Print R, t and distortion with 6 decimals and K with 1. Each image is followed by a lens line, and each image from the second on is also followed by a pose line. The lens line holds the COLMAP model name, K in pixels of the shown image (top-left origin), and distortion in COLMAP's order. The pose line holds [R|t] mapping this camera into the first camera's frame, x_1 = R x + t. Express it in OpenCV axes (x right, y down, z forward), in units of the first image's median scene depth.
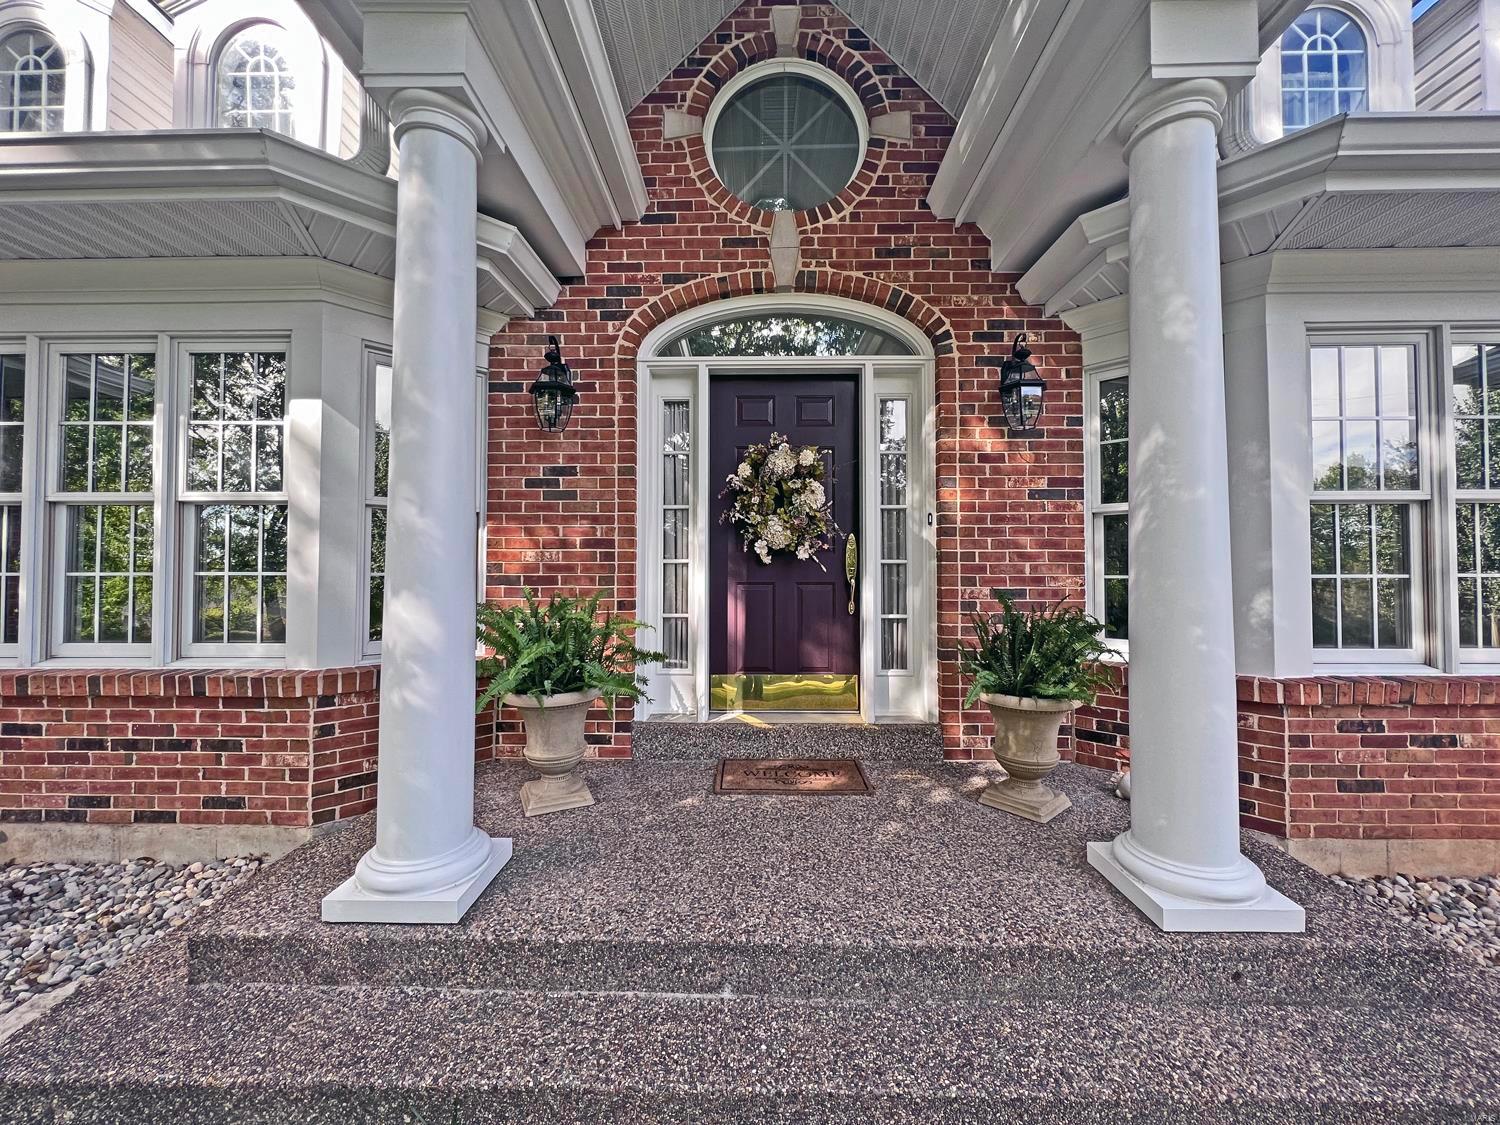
lens RADIAL K [[607.9, 0, 743.1], [0, 607.9, 559.7], [0, 0, 1]] dist [-0.007431, 0.000206]
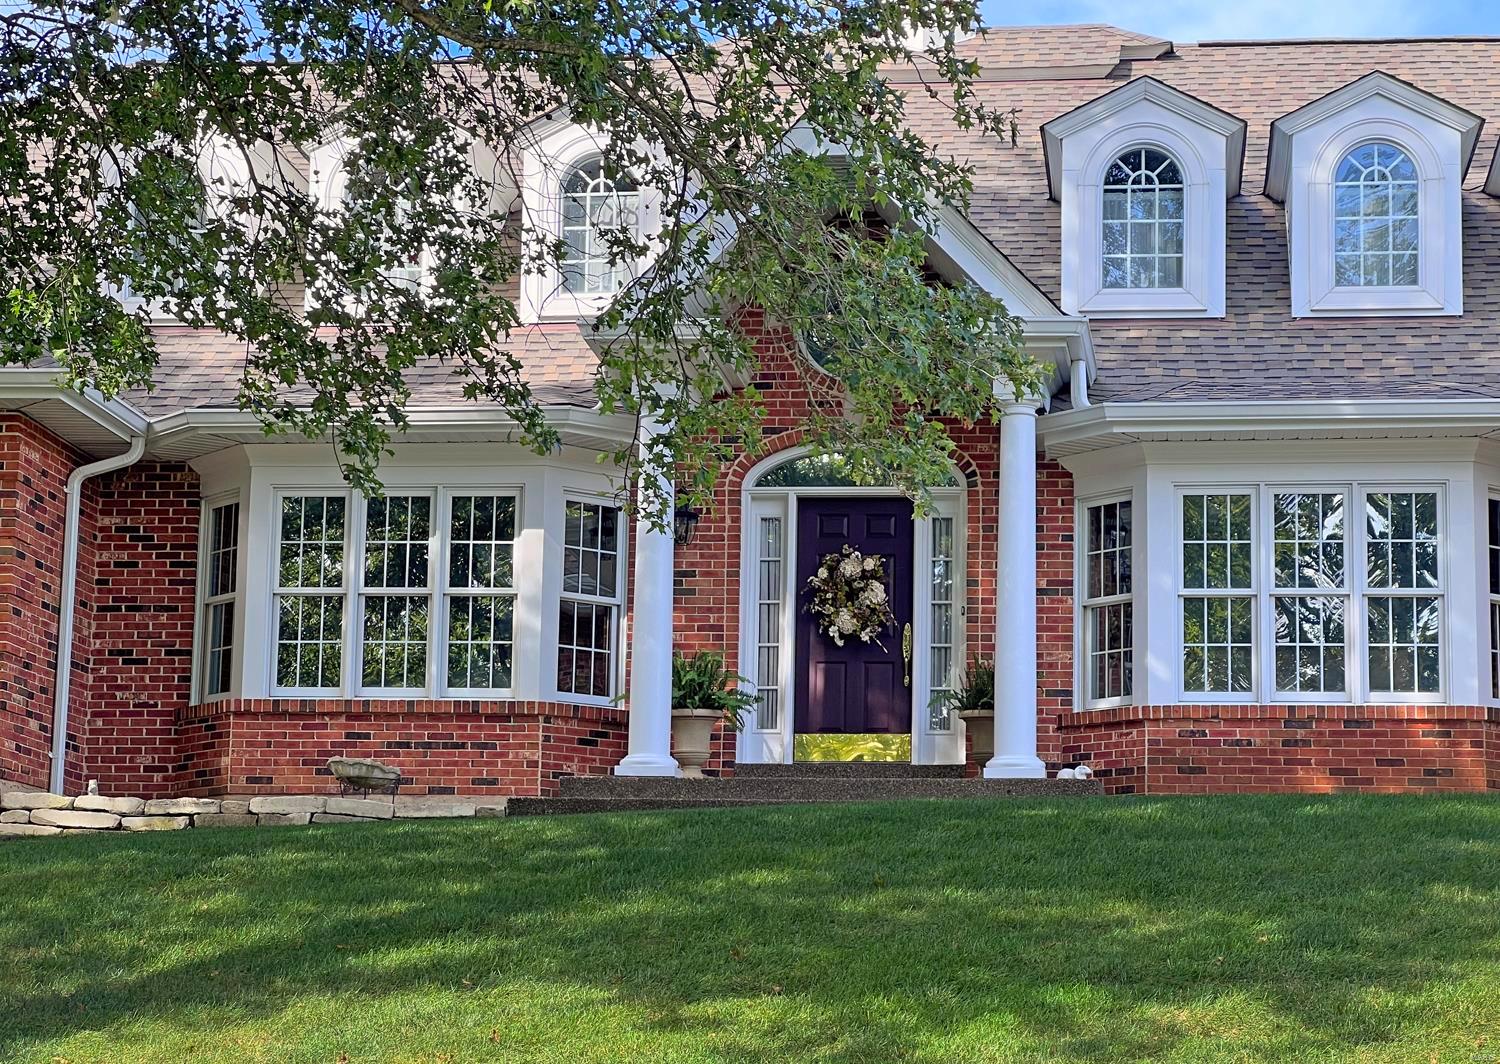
lens RADIAL K [[3489.8, 0, 749.9], [0, 3489.8, 531.6], [0, 0, 1]] dist [-0.021666, 0.000000]
pose [[0.995091, 0.001160, -0.098959, 0.605075], [-0.015047, 0.990079, -0.139702, 0.835780], [0.097816, 0.140505, 0.985236, -6.589231]]
